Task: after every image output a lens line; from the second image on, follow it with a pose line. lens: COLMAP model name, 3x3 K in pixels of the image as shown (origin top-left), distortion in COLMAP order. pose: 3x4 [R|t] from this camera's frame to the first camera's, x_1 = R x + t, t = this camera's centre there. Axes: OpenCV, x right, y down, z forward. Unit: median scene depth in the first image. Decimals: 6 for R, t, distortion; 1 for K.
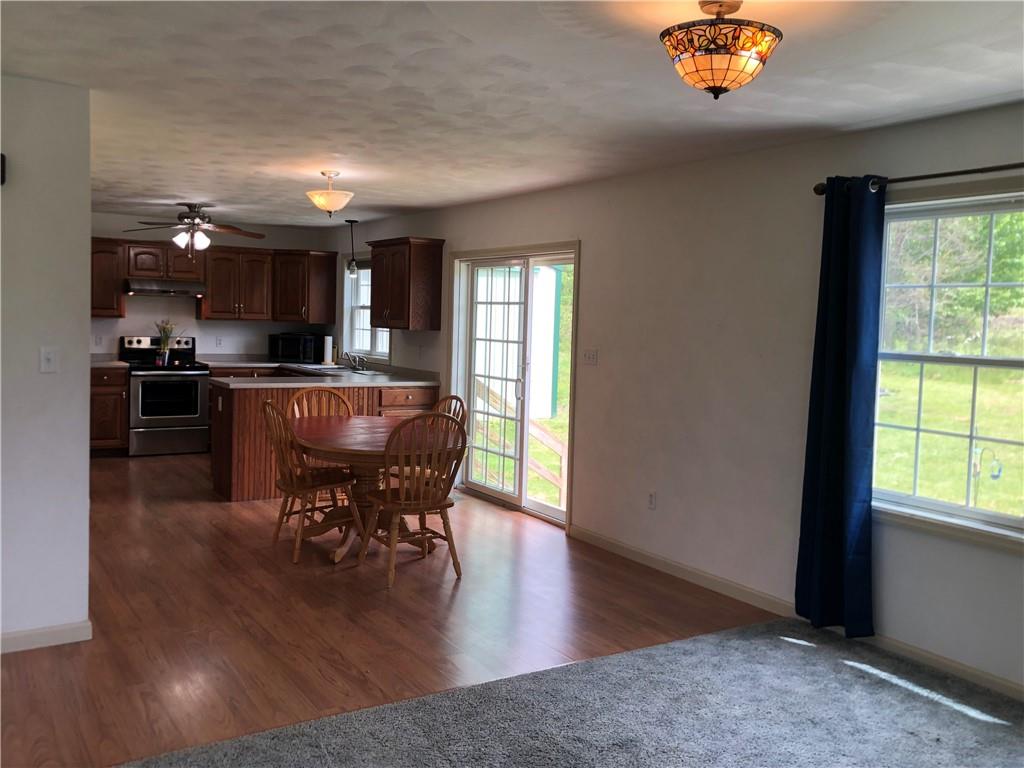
lens RADIAL K [[896.0, 0, 499.3], [0, 896.0, 365.7], [0, 0, 1]] dist [0.025391, -0.001255]
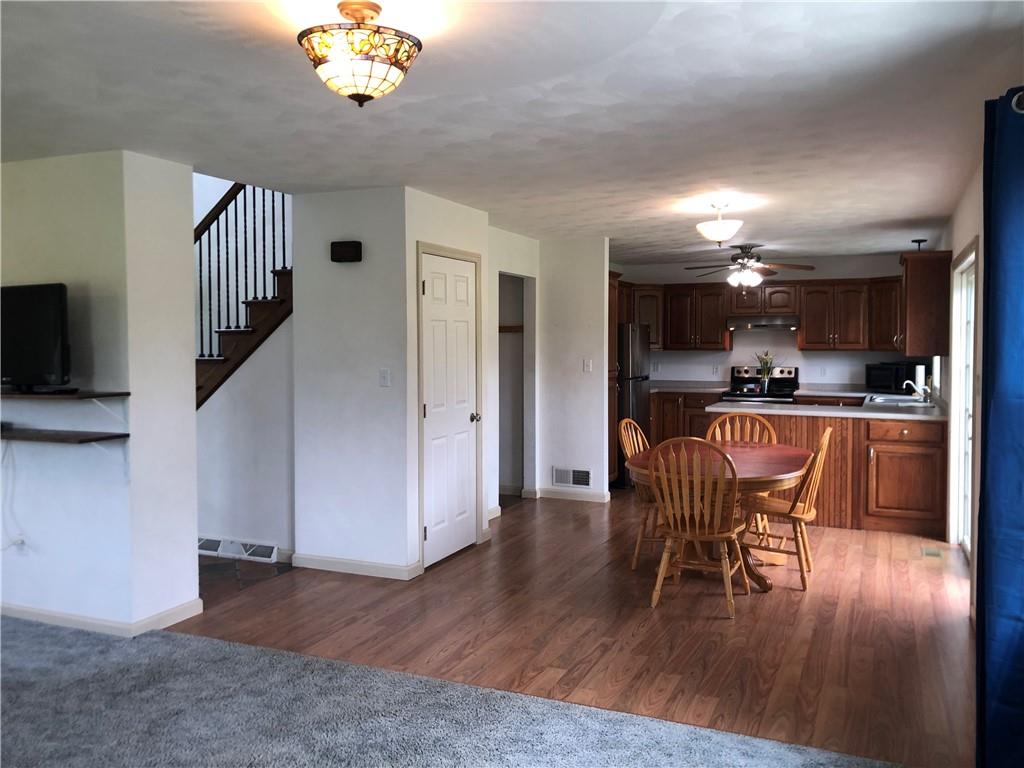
lens RADIAL K [[839.0, 0, 539.6], [0, 839.0, 373.4], [0, 0, 1]] dist [0.023489, -0.036569]
pose [[0.575034, 0.002334, -0.818126, 0.315295], [-0.027903, 0.999470, -0.016761, 0.000951], [0.817654, 0.032466, 0.574794, 0.183468]]
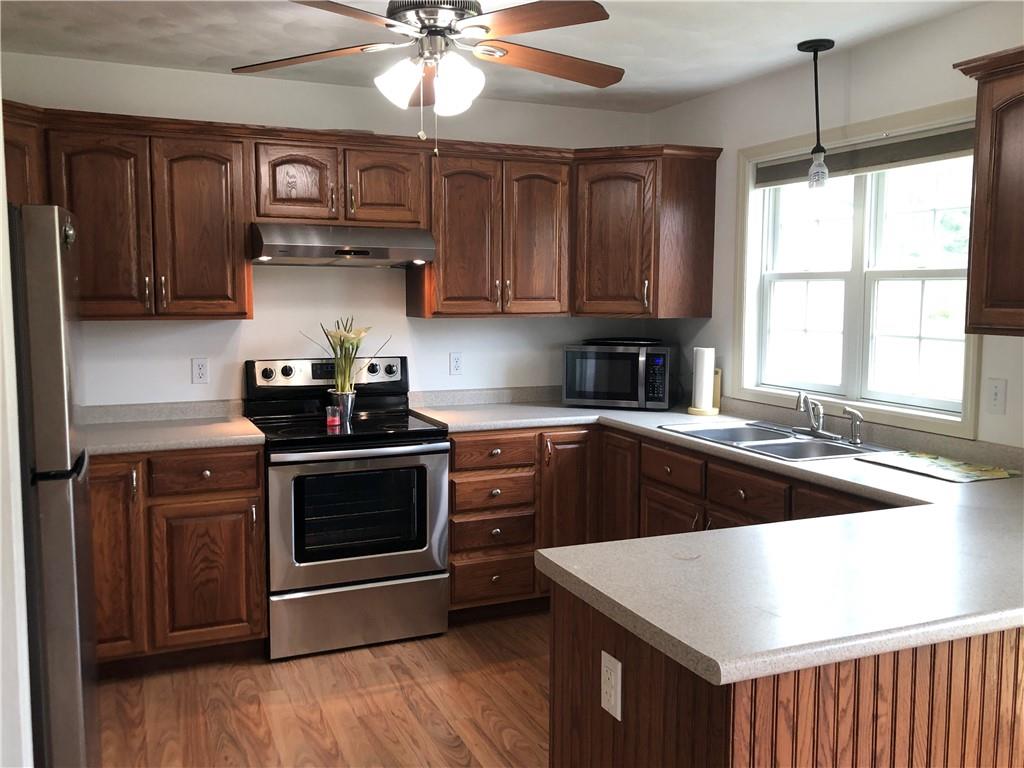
lens RADIAL K [[896.0, 0, 504.8], [0, 896.0, 381.6], [0, 0, 1]] dist [0.025391, -0.001255]
pose [[0.989200, -0.011193, -0.146146, -0.235650], [0.017246, 0.999042, 0.040216, -0.037656], [0.145555, -0.042302, 0.988445, 0.592831]]
